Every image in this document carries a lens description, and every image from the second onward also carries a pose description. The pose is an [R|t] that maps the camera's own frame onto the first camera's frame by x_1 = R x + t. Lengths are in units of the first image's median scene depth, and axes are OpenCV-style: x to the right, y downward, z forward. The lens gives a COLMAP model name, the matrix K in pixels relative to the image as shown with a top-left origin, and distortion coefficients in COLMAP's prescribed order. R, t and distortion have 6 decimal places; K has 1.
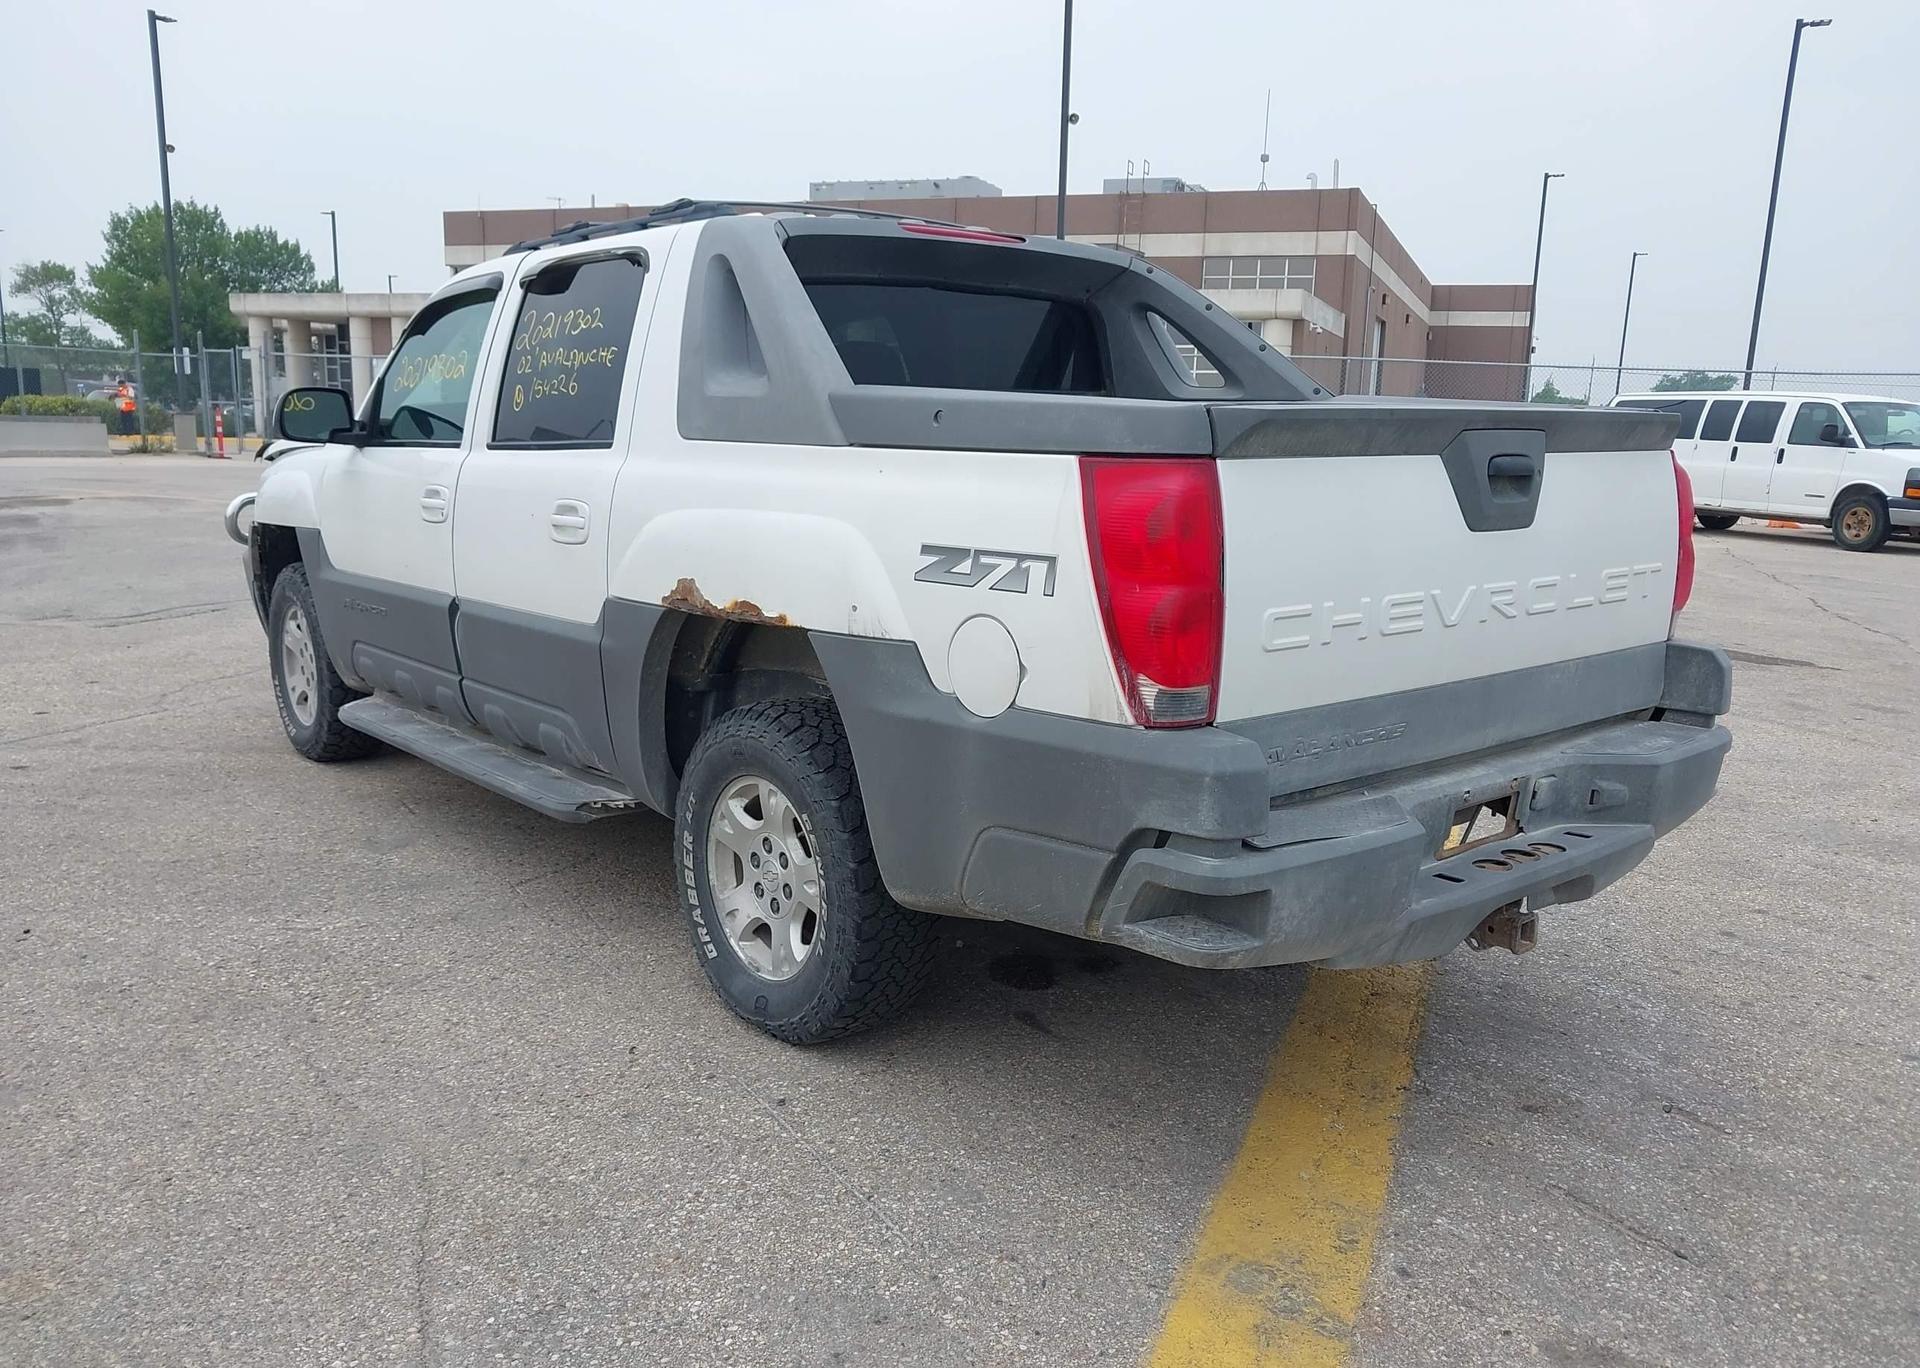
lens RADIAL K [[1508.8, 0, 964.4], [0, 1508.8, 742.4], [0, 0, 1]] dist [0.072951, -0.099564]
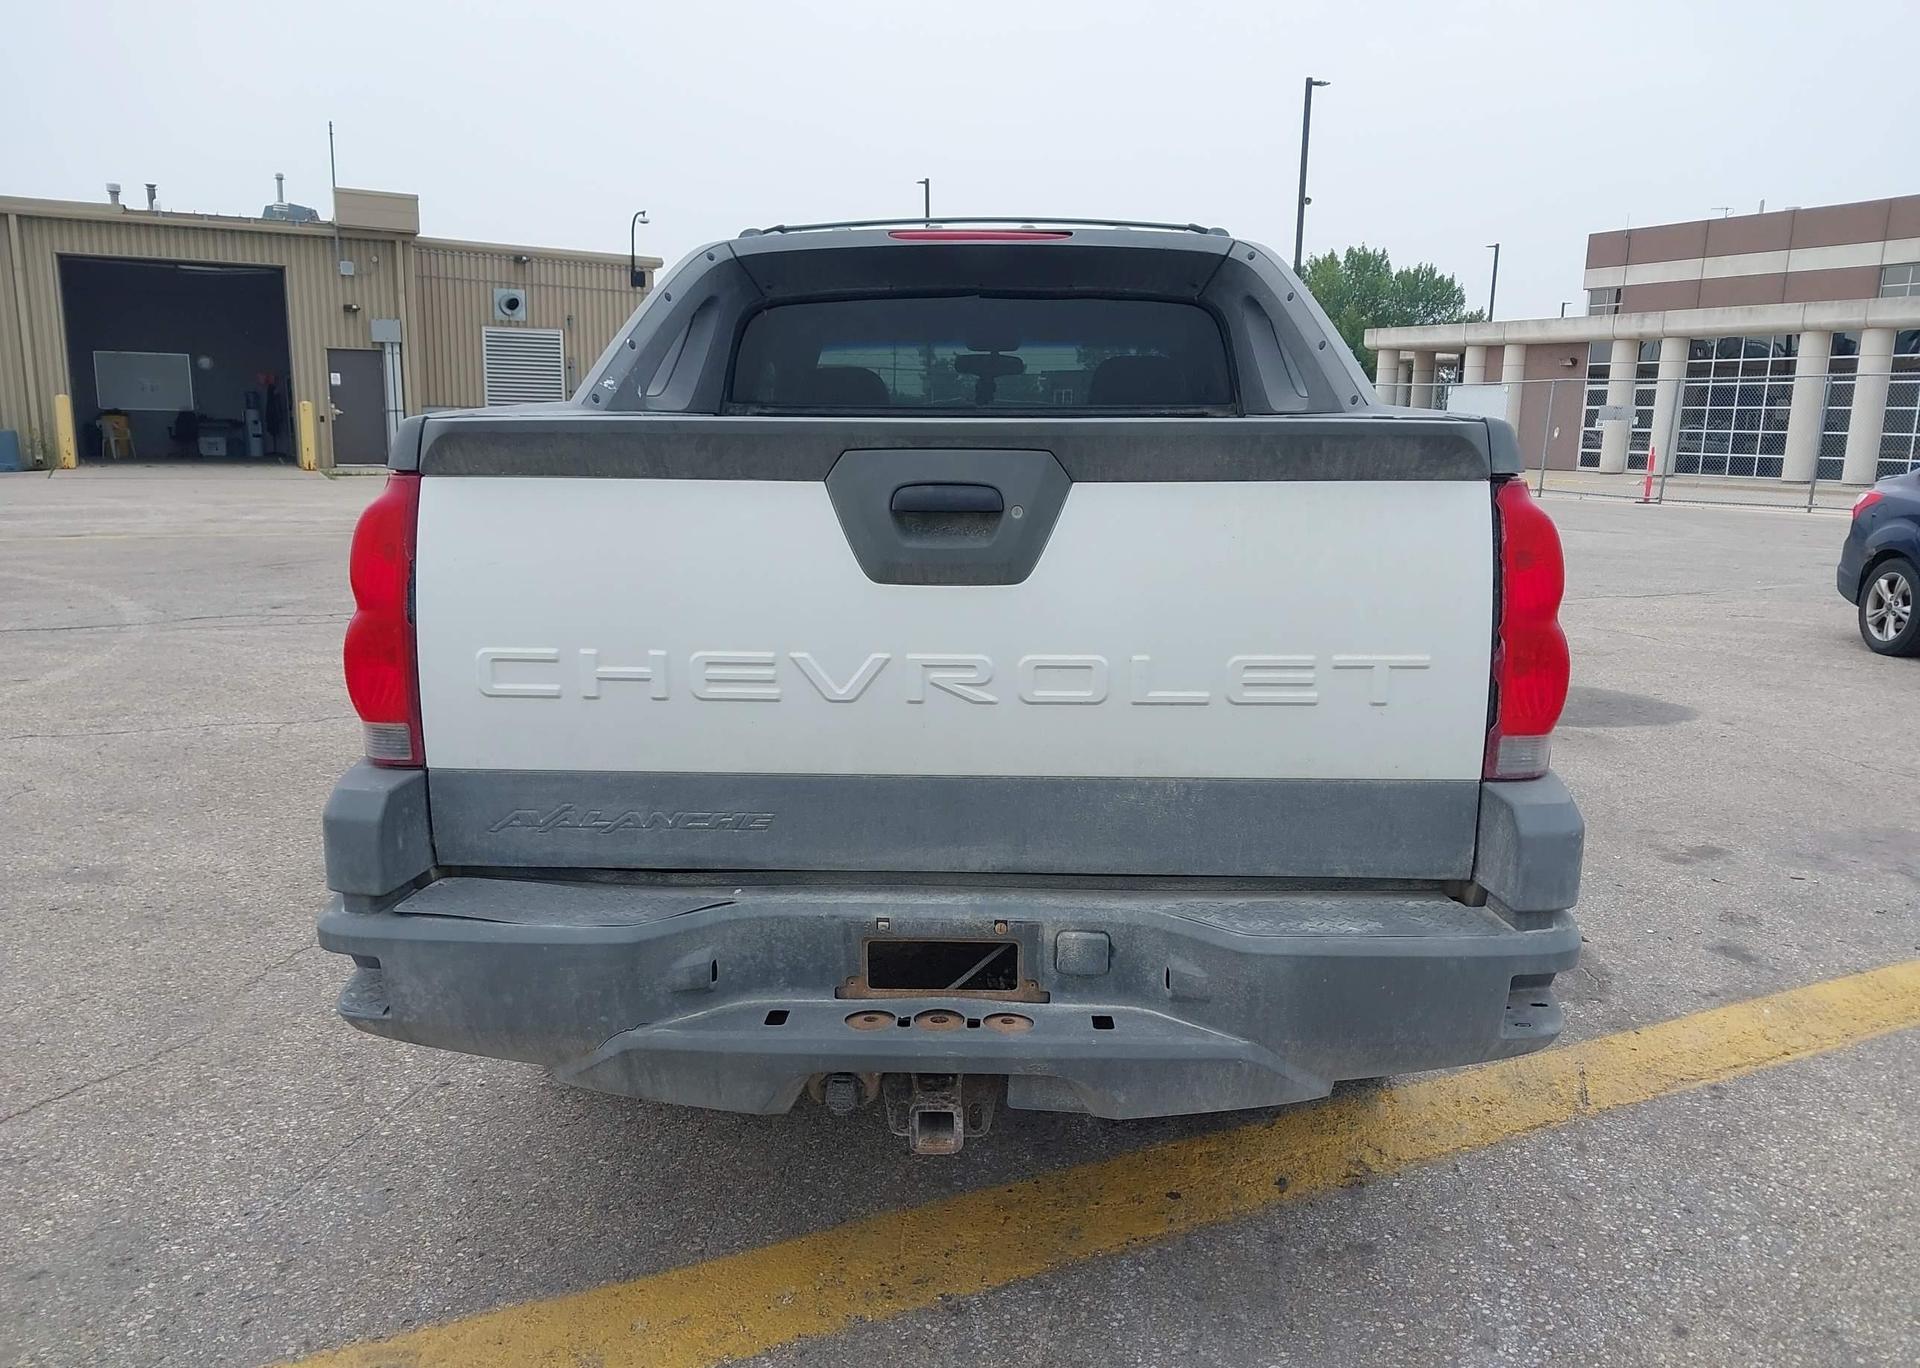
lens RADIAL K [[1508.8, 0, 964.4], [0, 1508.8, 742.4], [0, 0, 1]] dist [0.072951, -0.099564]
pose [[0.748882, 0.129356, -0.649956, 0.699144], [-0.140181, 0.989492, 0.035414, -0.073700], [0.647708, 0.064591, 0.759146, 0.365435]]
